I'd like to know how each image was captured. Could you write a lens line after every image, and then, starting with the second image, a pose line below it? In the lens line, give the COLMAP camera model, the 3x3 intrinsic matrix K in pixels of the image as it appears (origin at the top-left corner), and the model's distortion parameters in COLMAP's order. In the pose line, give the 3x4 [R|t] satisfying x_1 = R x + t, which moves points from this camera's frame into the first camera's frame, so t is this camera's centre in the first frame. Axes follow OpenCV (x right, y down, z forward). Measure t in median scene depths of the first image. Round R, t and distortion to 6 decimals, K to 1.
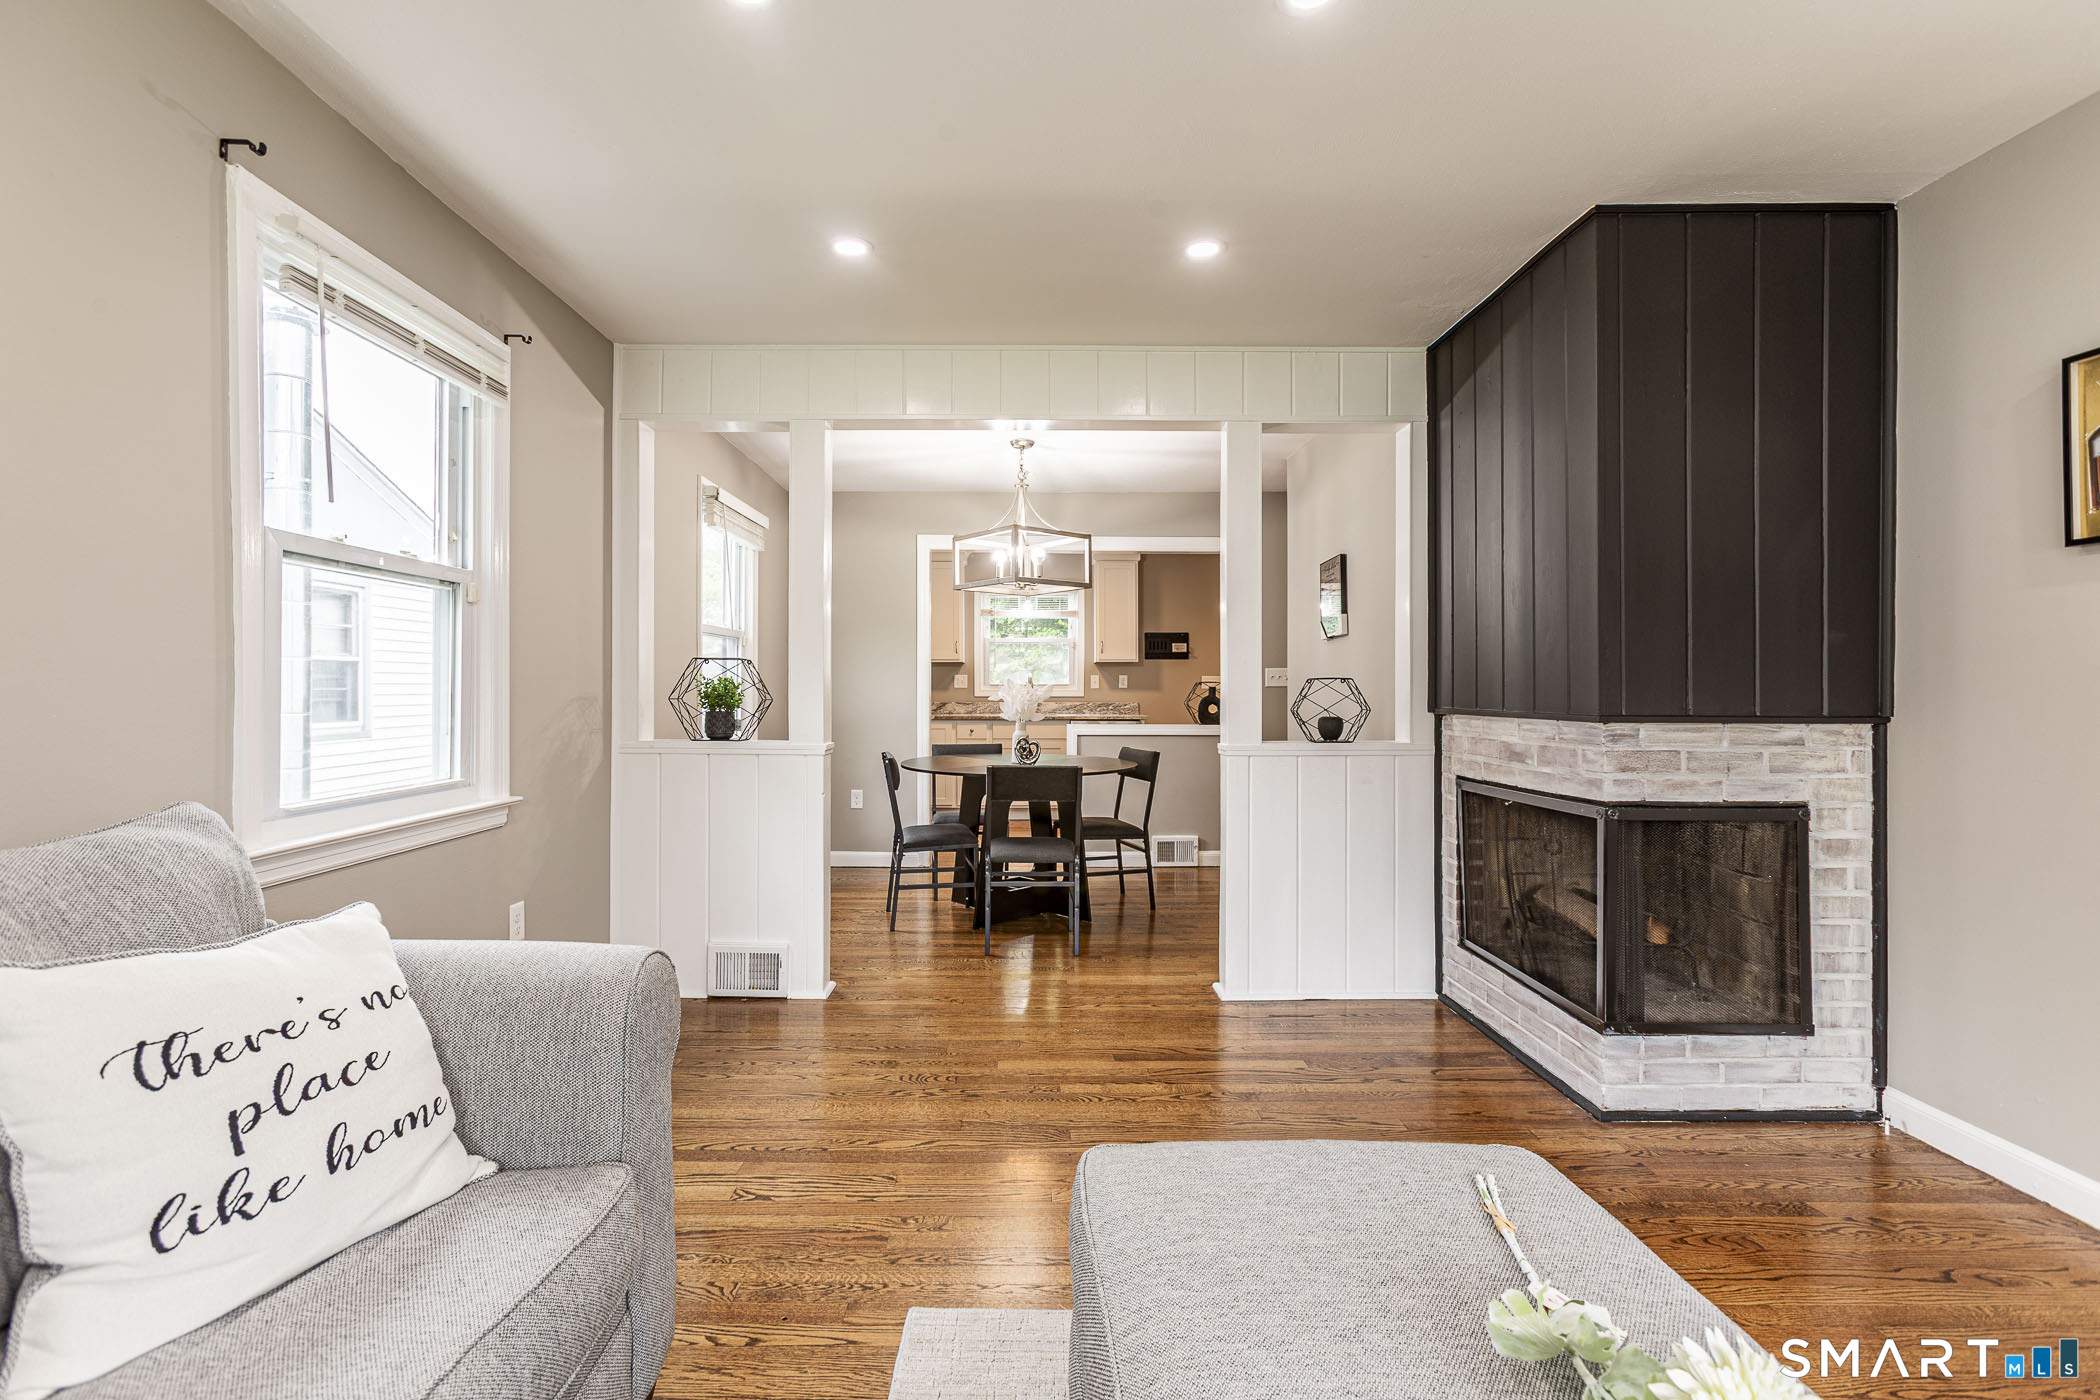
lens RADIAL K [[938.0, 0, 1039.0], [0, 938.0, 688.6], [0, 0, 1]] dist [-0.004787, 0.000863]
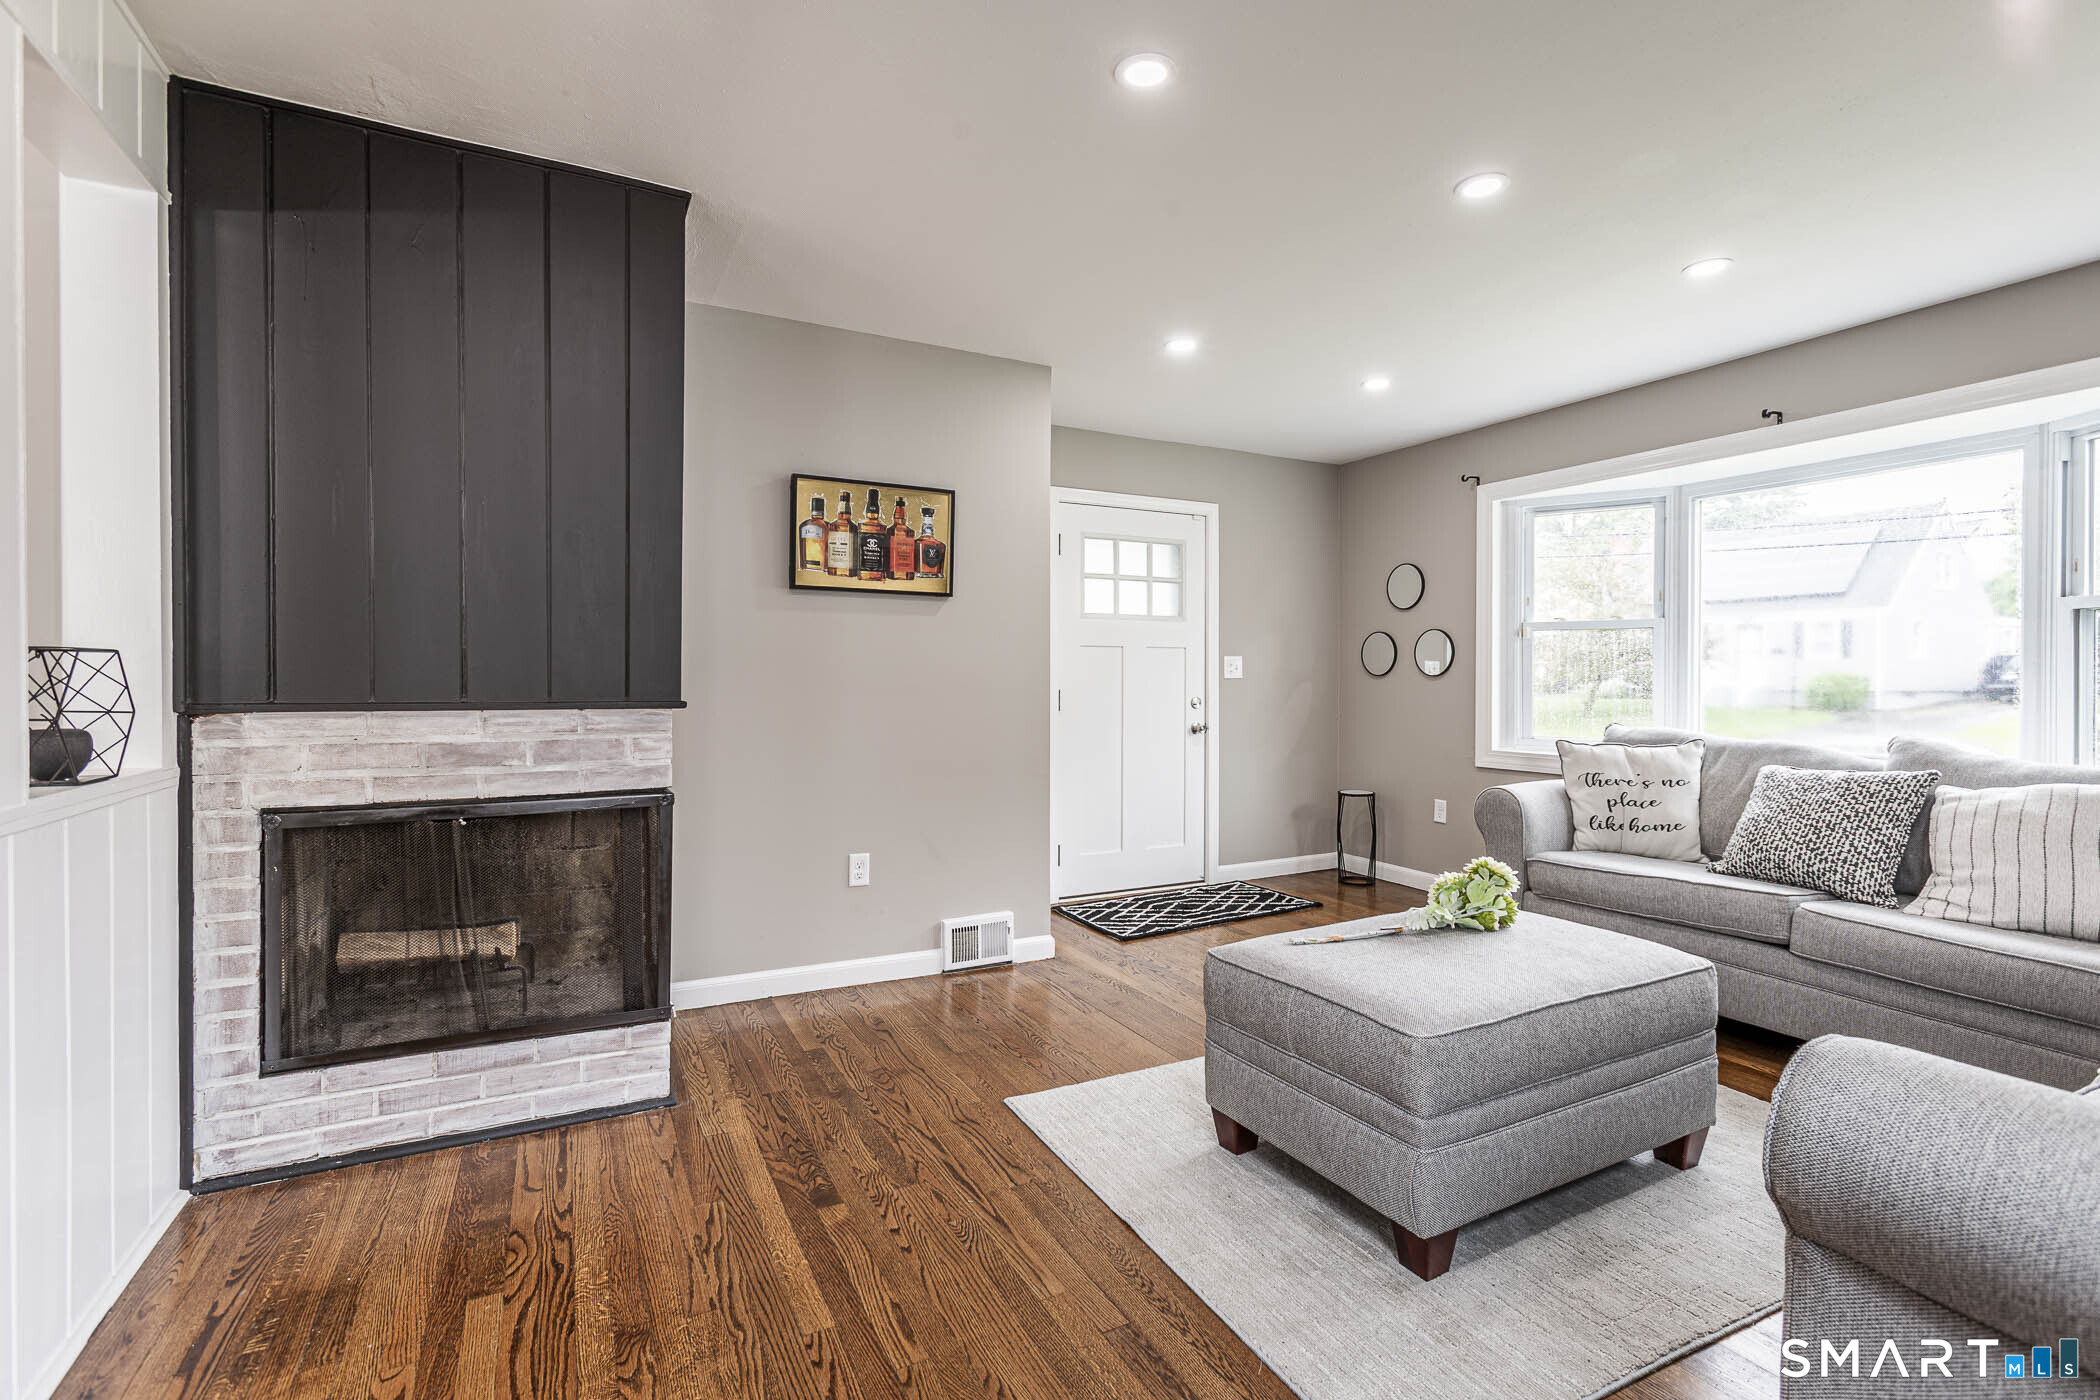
lens RADIAL K [[938.0, 0, 1028.7], [0, 938.0, 688.6], [0, 0, 1]] dist [-0.004787, 0.000863]
pose [[-0.435810, -0.014041, 0.899929, -0.435624], [-0.007016, 0.999901, 0.012204, 0.000603], [-0.900011, -0.000995, -0.435866, 1.029699]]
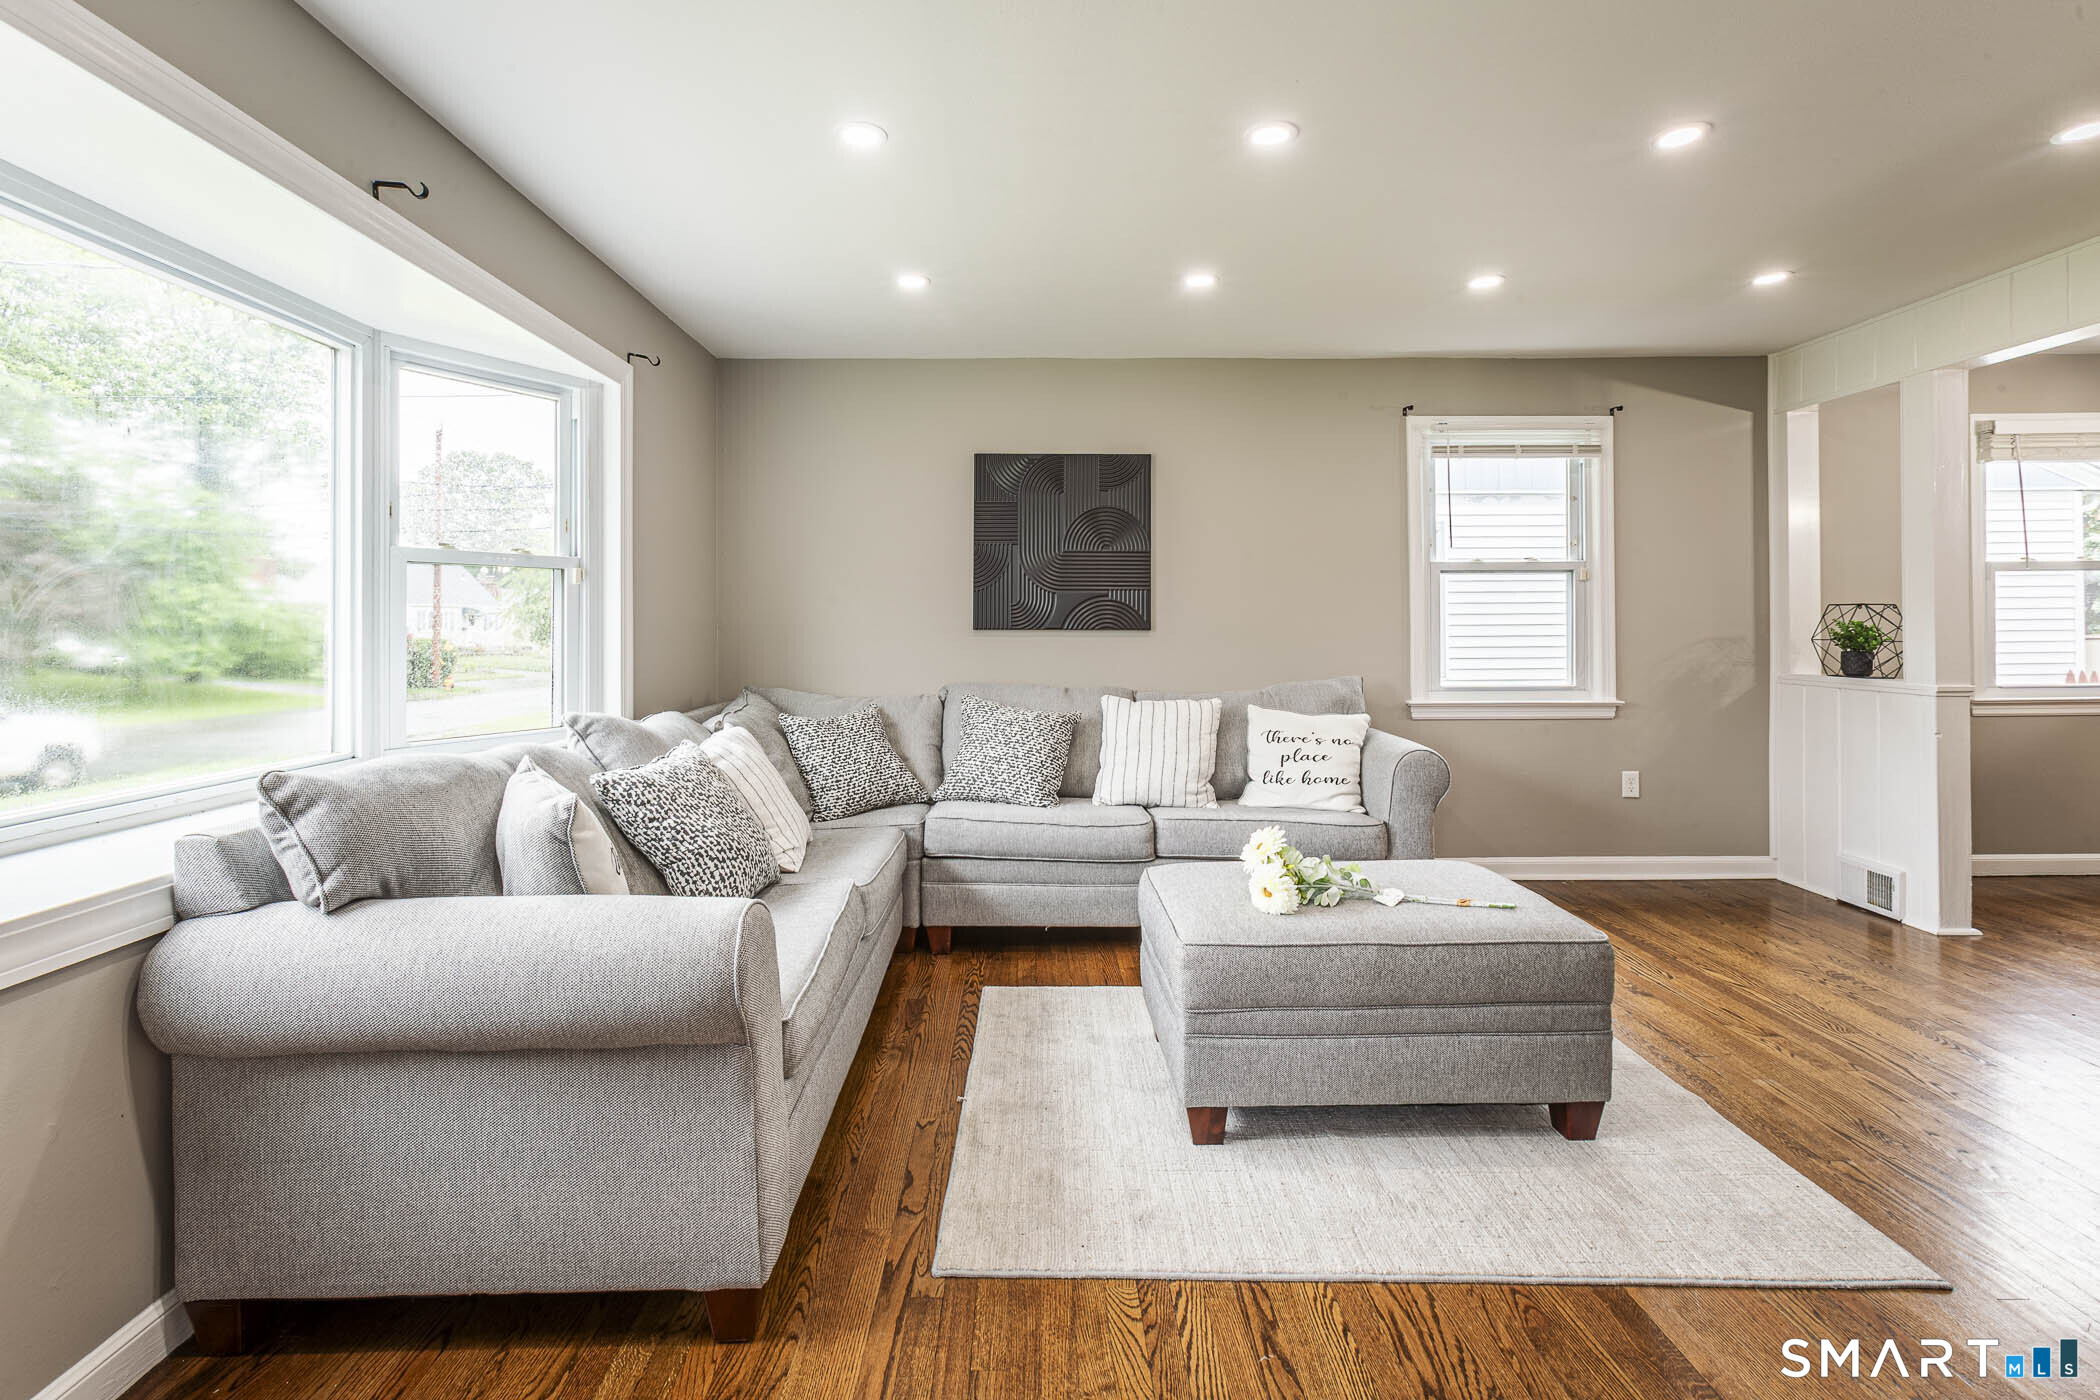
lens RADIAL K [[938.0, 0, 1071.0], [0, 938.0, 633.1], [0, 0, 1]] dist [-0.004787, 0.000863]
pose [[-0.028335, -0.010952, -0.999538, 1.053546], [0.005253, 0.999925, -0.011105, 0.015109], [0.999585, -0.005565, -0.028275, 0.128264]]
